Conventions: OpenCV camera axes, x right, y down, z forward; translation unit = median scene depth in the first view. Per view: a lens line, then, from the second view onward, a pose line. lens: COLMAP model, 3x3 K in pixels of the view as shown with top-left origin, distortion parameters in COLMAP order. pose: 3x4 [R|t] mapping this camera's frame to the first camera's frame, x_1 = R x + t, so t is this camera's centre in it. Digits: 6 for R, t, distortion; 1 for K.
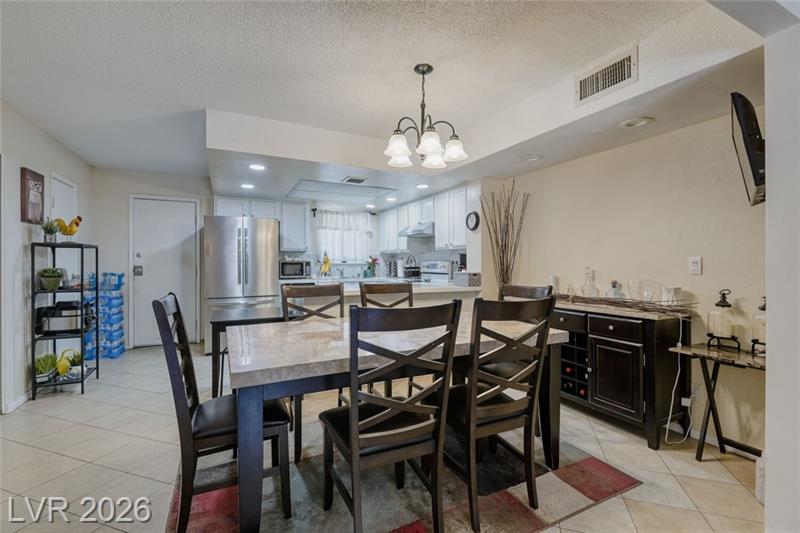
lens RADIAL K [[359.8, 0, 400.0], [0, 359.8, 266.5], [0, 0, 1]] dist [0.024227, -0.021606]
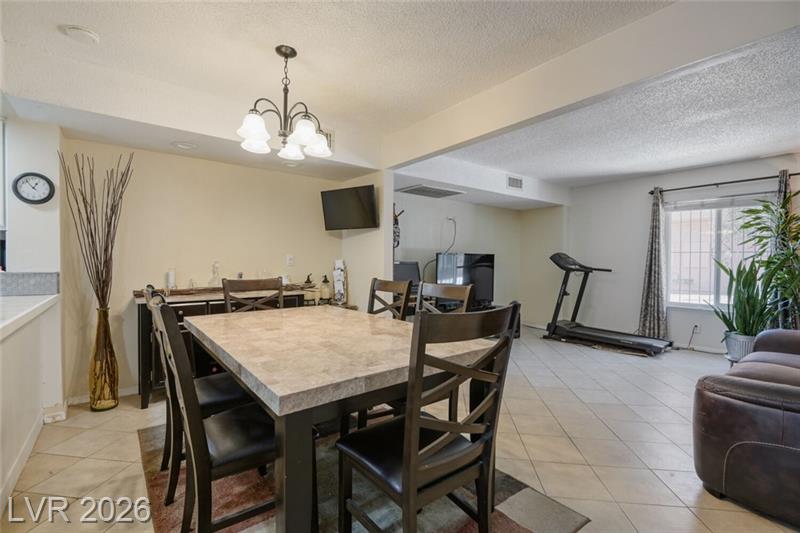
lens RADIAL K [[355.6, 0, 396.9], [0, 355.6, 259.6], [0, 0, 1]] dist [0.025042, -0.020048]
pose [[-0.191158, 0.003961, 0.981551, -0.562196], [0.004452, 0.999985, -0.003169, 0.000499], [-0.981549, 0.003764, -0.191173, 0.559231]]
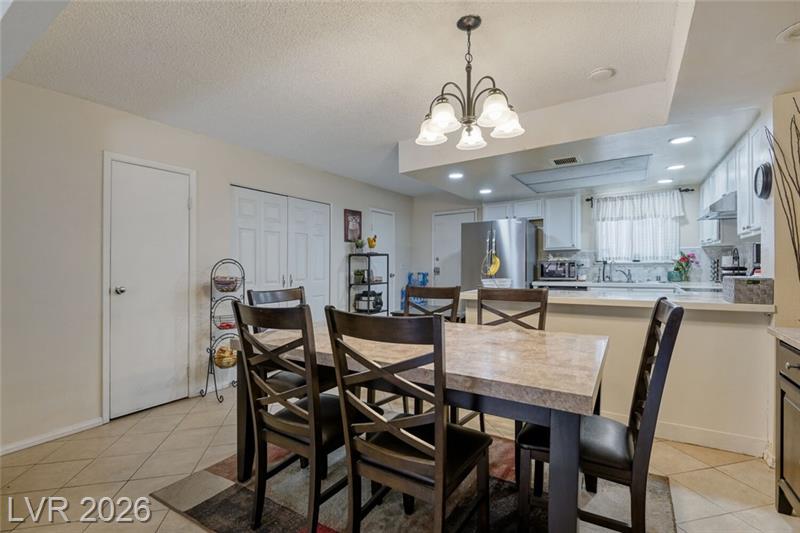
lens RADIAL K [[363.7, 0, 390.8], [0, 363.7, 266.4], [0, 0, 1]] dist [-0.000303, -0.000275]
pose [[0.495256, -0.005619, -0.868729, 0.425856], [0.006234, 0.999976, -0.002914, -0.003183], [0.868724, -0.003972, 0.495280, 0.286154]]
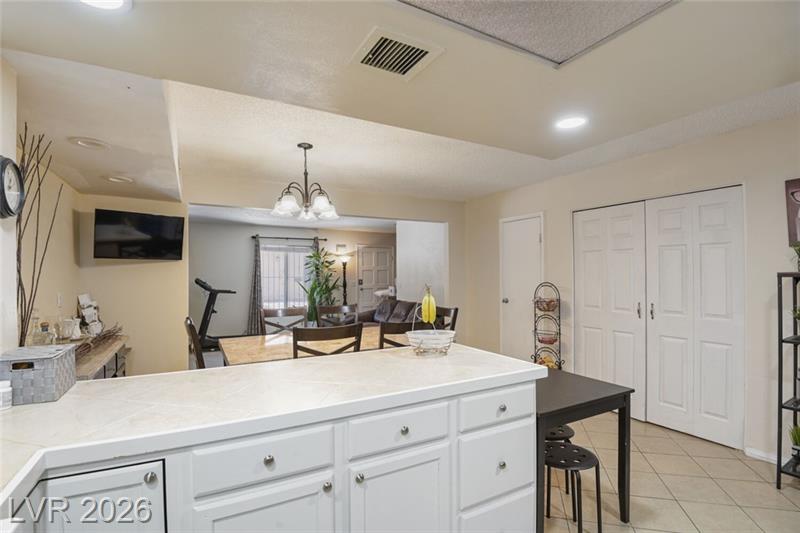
lens RADIAL K [[364.7, 0, 394.3], [0, 364.7, 264.2], [0, 0, 1]] dist [-0.047902, -0.000004]
pose [[-0.999432, 0.004777, -0.033370, -0.111550], [0.005331, 0.999849, -0.016534, -0.065020], [0.033286, -0.016702, -0.999306, 1.426599]]
